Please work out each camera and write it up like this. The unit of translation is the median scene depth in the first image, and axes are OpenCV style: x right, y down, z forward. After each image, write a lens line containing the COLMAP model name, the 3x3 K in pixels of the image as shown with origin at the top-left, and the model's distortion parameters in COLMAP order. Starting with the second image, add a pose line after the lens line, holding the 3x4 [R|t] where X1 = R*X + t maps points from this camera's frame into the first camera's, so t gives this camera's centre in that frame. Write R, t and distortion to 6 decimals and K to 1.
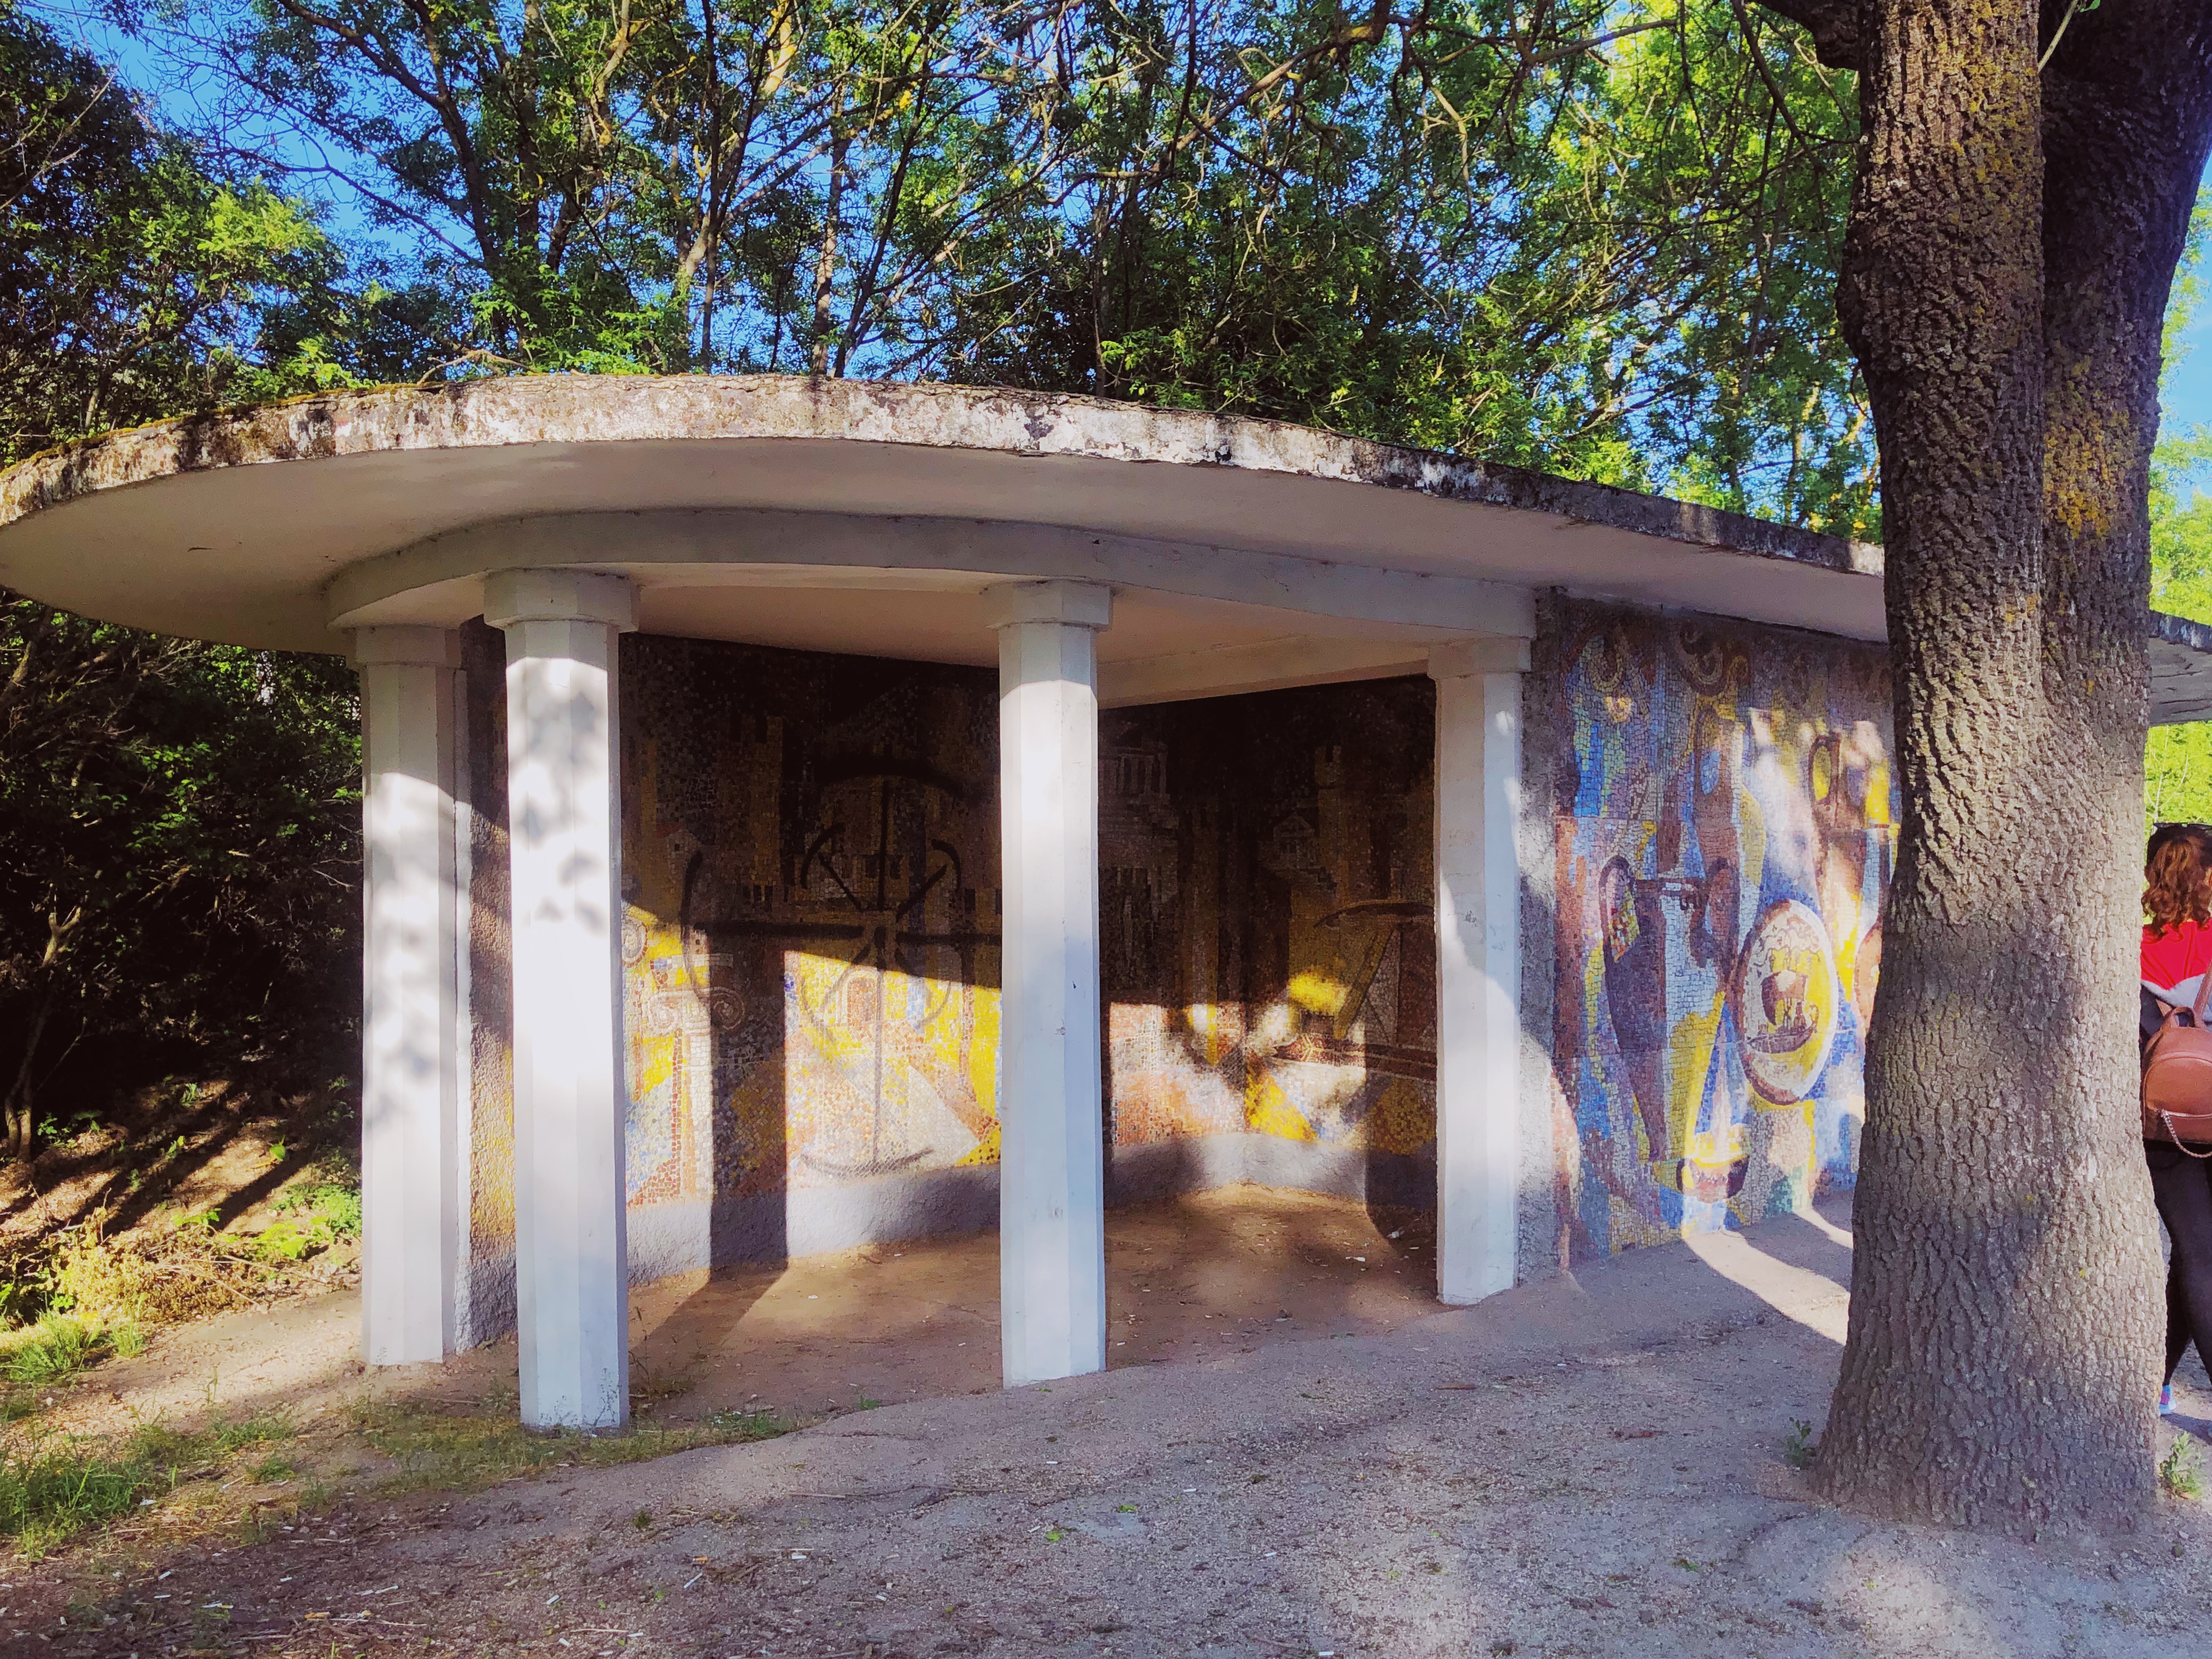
lens RADIAL K [[1823.2, 0, 1112.3], [0, 1823.2, 886.6], [0, 0, 1]] dist [0.059798, -0.158772]
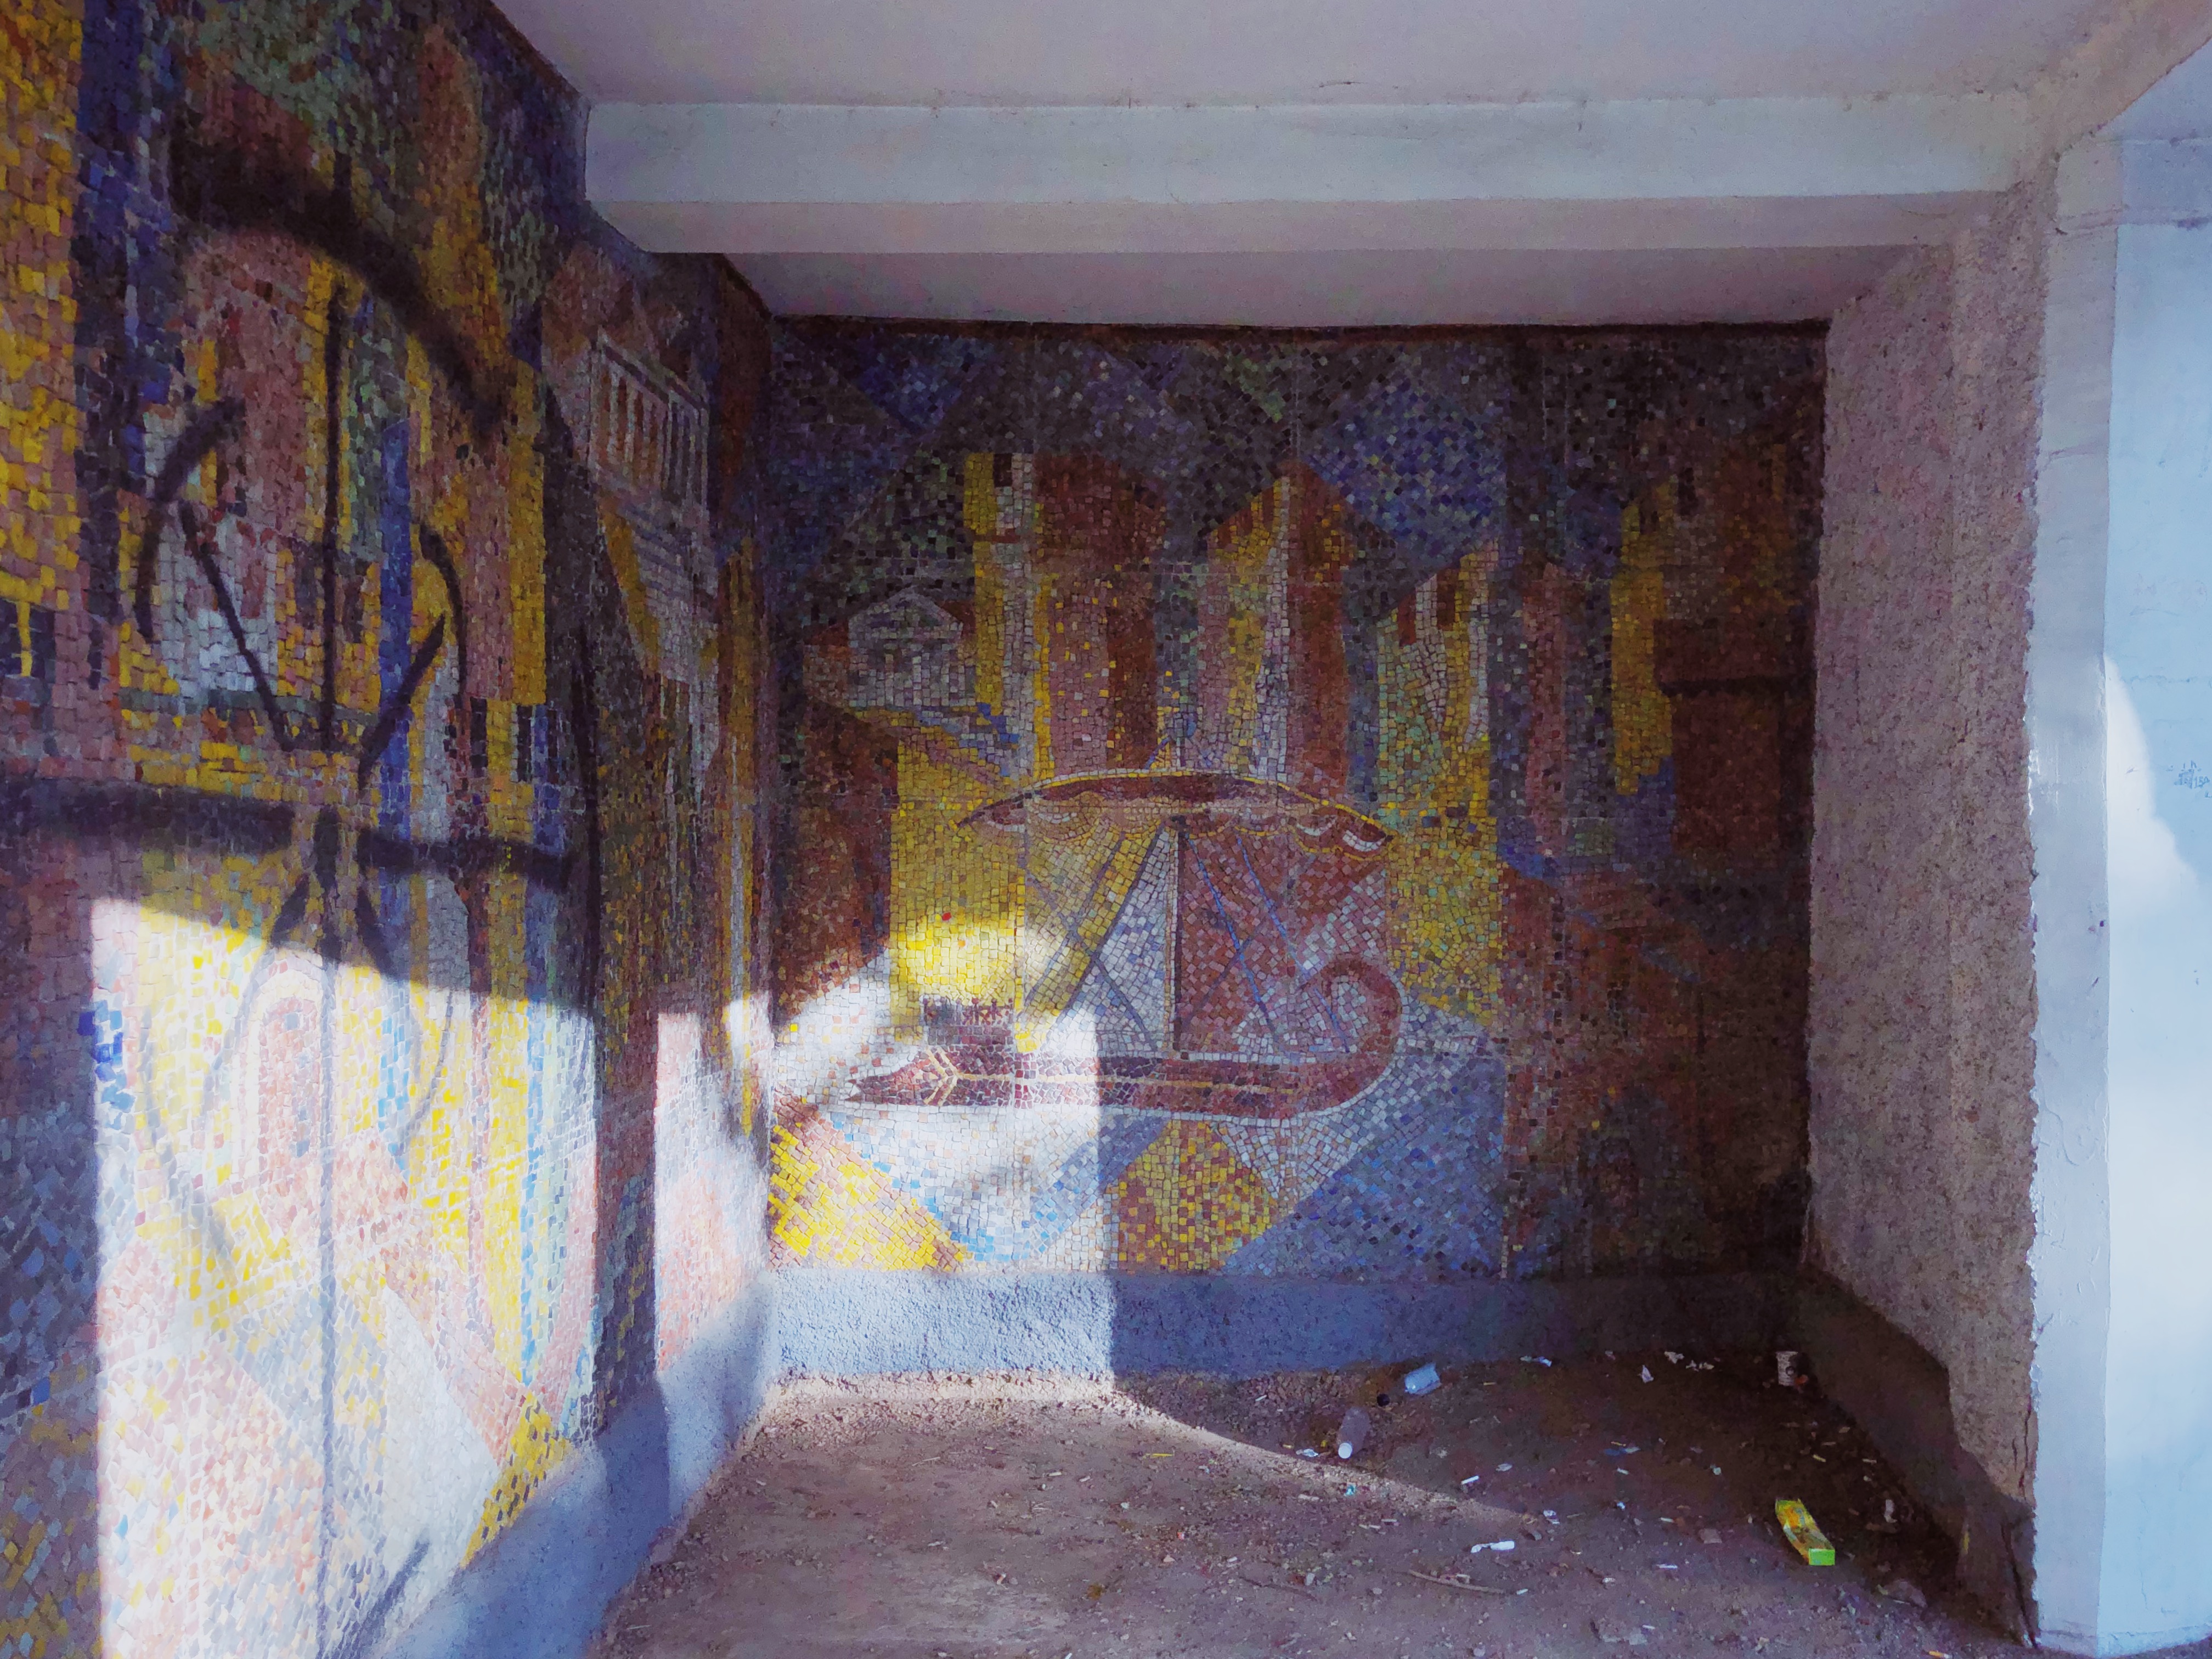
lens RADIAL K [[1889.8, 0, 1167.6], [0, 1889.8, 836.7], [0, 0, 1]] dist [0.144054, -0.237240]
pose [[0.679072, -0.004301, 0.734059, -0.289226], [-0.004610, 0.999938, 0.010124, 0.025798], [-0.734057, -0.010259, 0.679010, 0.804436]]
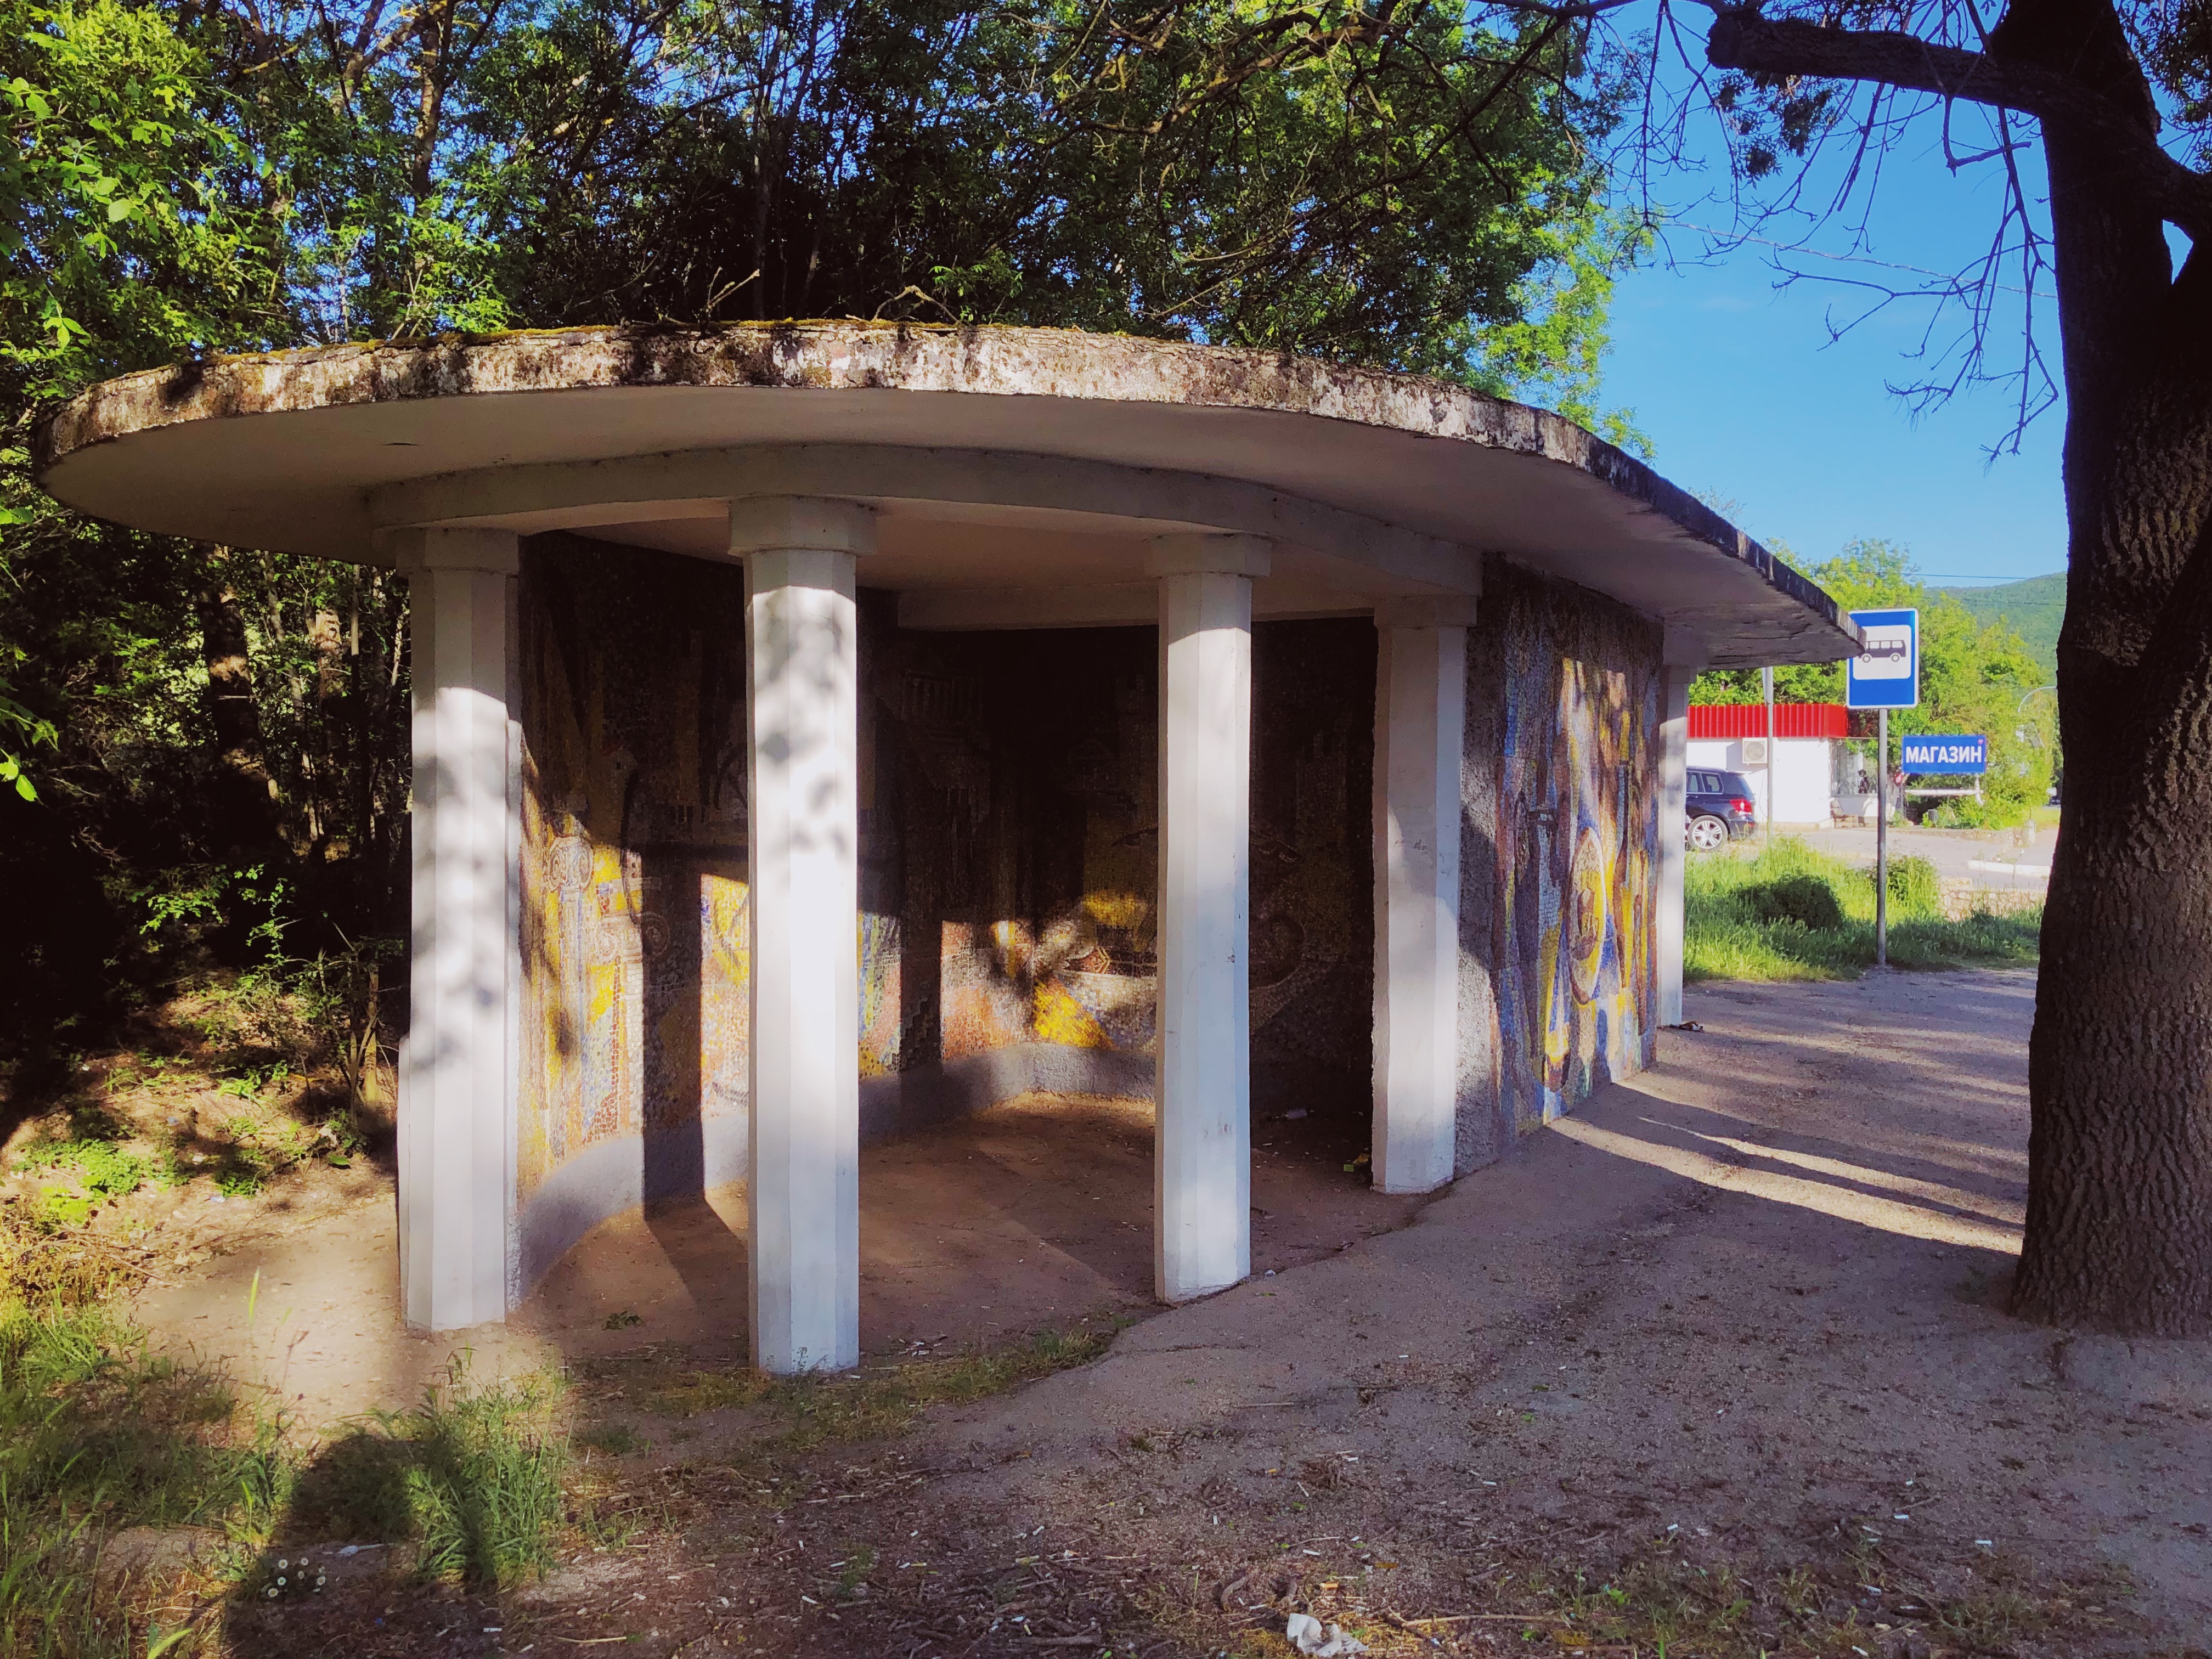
lens RADIAL K [[1833.7, 0, 1052.3], [0, 1833.7, 826.7], [0, 0, 1]] dist [0.053109, -0.081896]
pose [[0.941653, 0.004860, 0.336549, -0.362516], [-0.012935, 0.999680, 0.021756, -0.014856], [-0.336335, -0.024840, 0.941415, 0.021696]]
